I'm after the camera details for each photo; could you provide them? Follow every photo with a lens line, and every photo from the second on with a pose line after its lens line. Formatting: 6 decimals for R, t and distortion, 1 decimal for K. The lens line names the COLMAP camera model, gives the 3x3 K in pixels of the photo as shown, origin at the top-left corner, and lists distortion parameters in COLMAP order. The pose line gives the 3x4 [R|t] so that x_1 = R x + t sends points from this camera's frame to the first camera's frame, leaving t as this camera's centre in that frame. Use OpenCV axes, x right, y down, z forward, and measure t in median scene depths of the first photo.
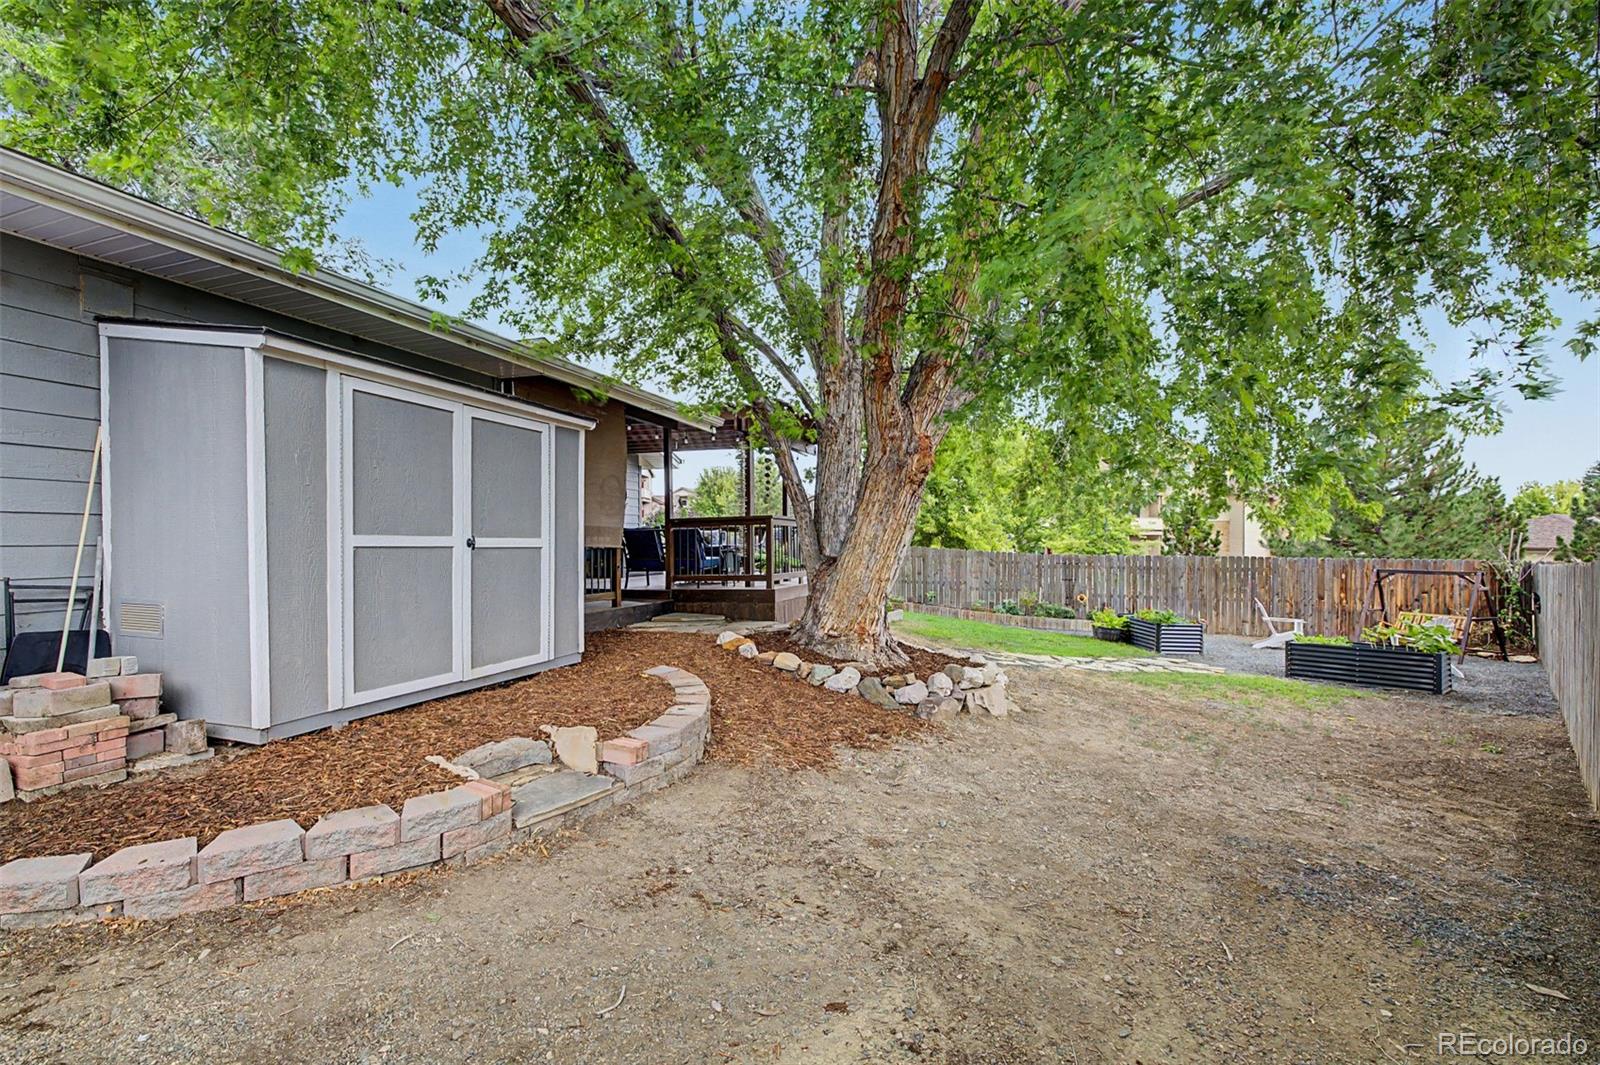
lens RADIAL K [[676.8, 0, 801.7], [0, 676.8, 538.9], [0, 0, 1]] dist [0.010995, -0.000921]
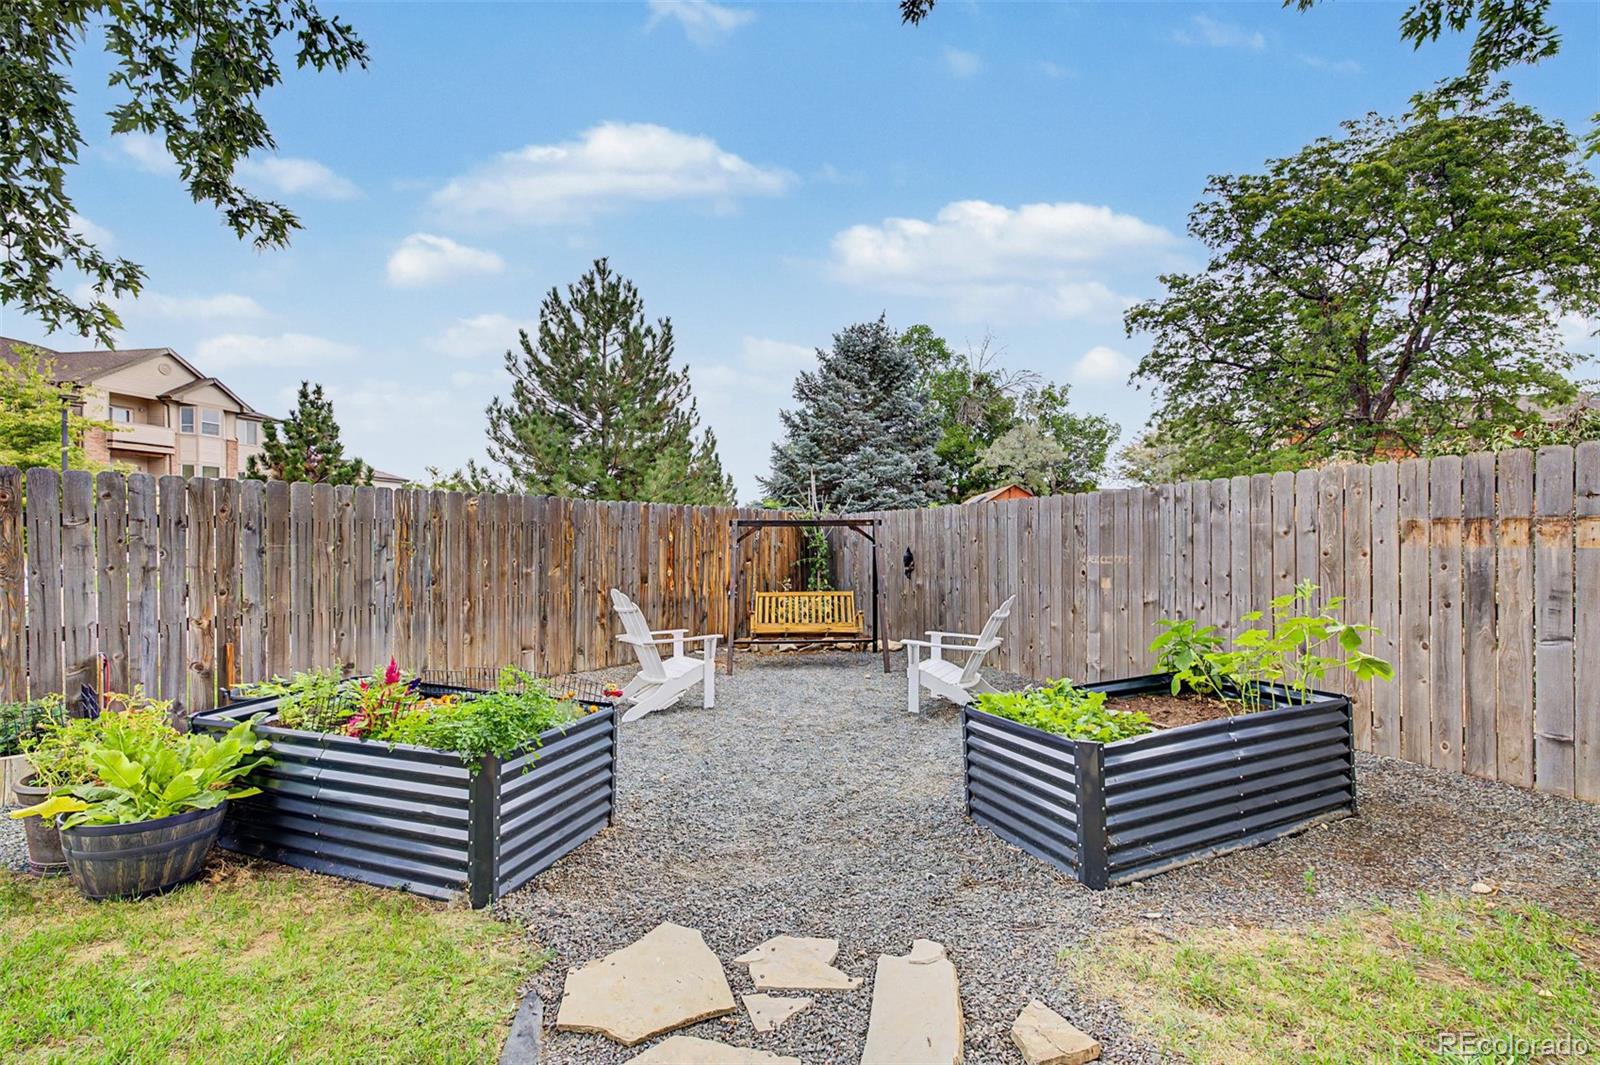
lens RADIAL K [[676.8, 0, 802.3], [0, 676.8, 535.9], [0, 0, 1]] dist [0.010995, -0.000921]
pose [[0.312306, -0.001390, 0.949981, 0.313241], [0.000092, 0.999999, 0.001433, 0.053003], [-0.949982, -0.000360, 0.312306, 0.726345]]
